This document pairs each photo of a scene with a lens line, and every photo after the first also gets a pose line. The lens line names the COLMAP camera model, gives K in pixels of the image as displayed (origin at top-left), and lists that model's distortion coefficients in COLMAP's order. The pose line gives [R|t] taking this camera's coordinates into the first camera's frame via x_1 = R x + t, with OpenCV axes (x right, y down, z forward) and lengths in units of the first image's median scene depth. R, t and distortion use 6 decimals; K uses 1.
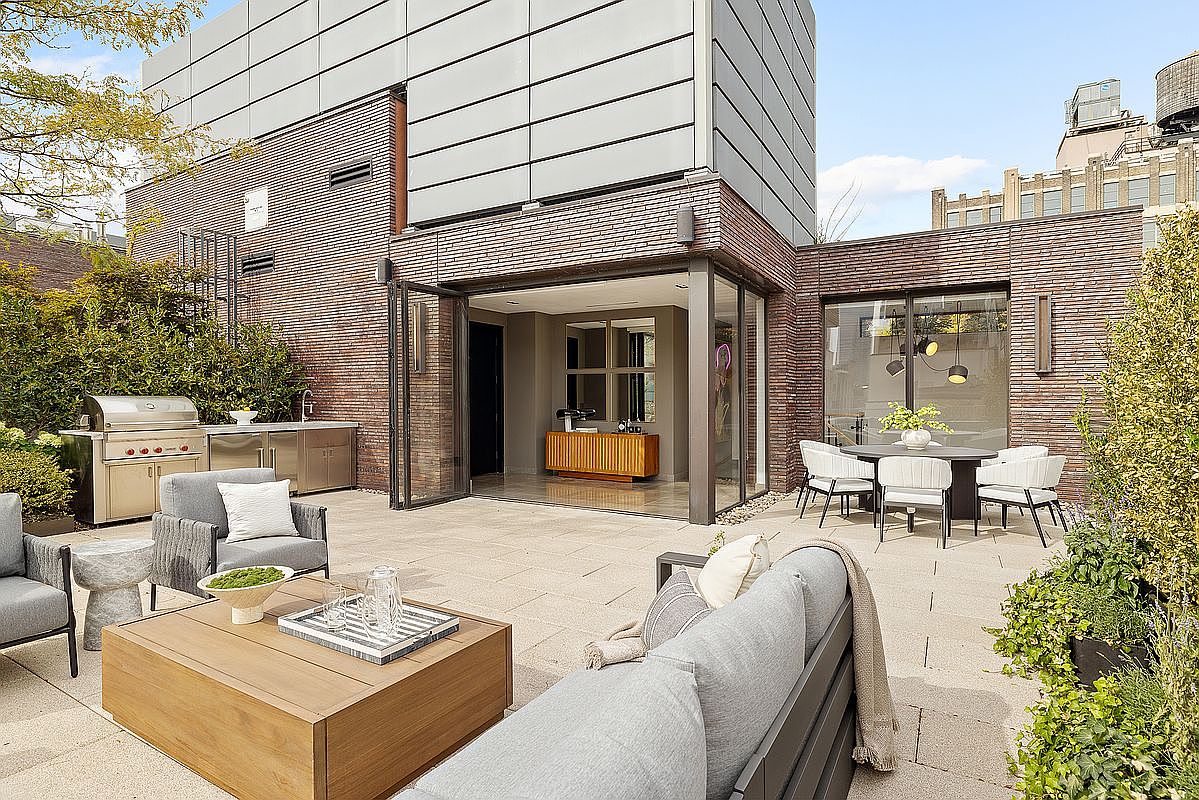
lens RADIAL K [[612.3, 0, 602.6], [0, 612.3, 402.8], [0, 0, 1]] dist [0.002761, -0.000400]
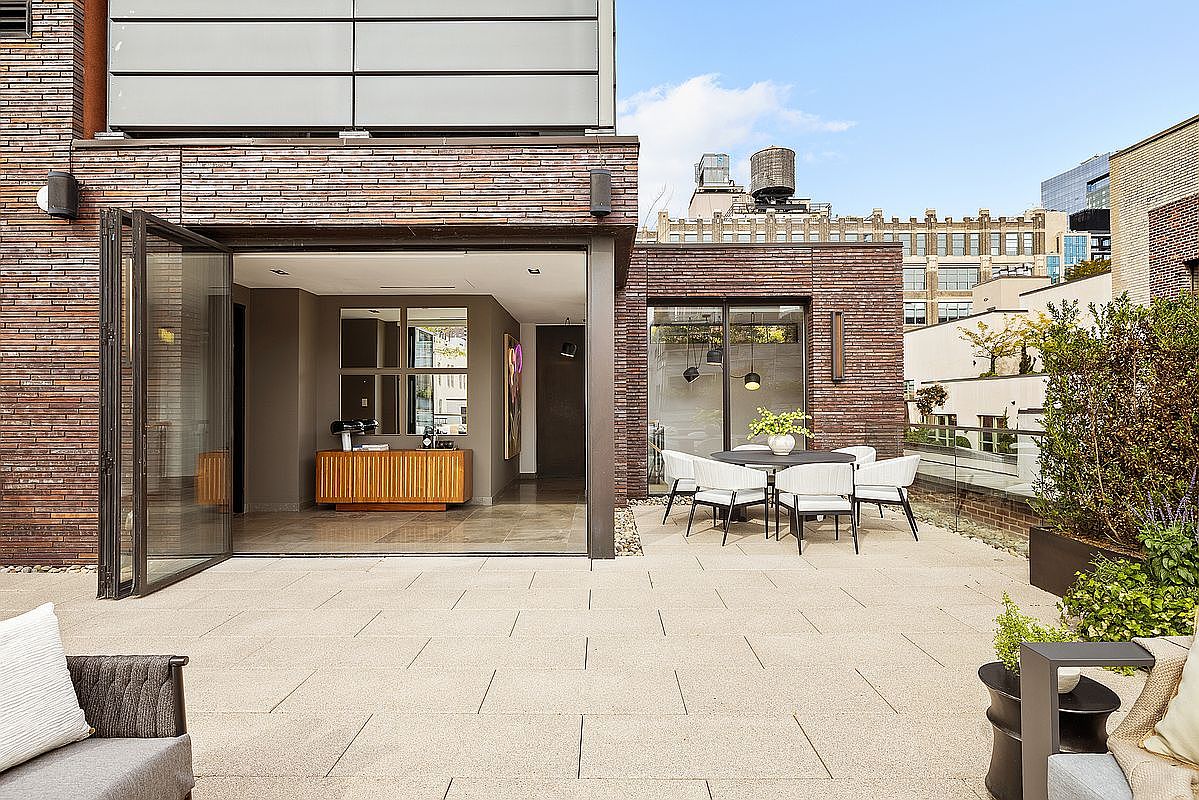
lens RADIAL K [[612.3, 0, 597.0], [0, 612.3, 395.3], [0, 0, 1]] dist [0.002761, -0.000400]
pose [[0.865404, 0.001921, 0.501071, -0.199230], [0.010138, 0.999721, -0.021343, -0.001881], [-0.500972, 0.023550, 0.865143, 0.222196]]
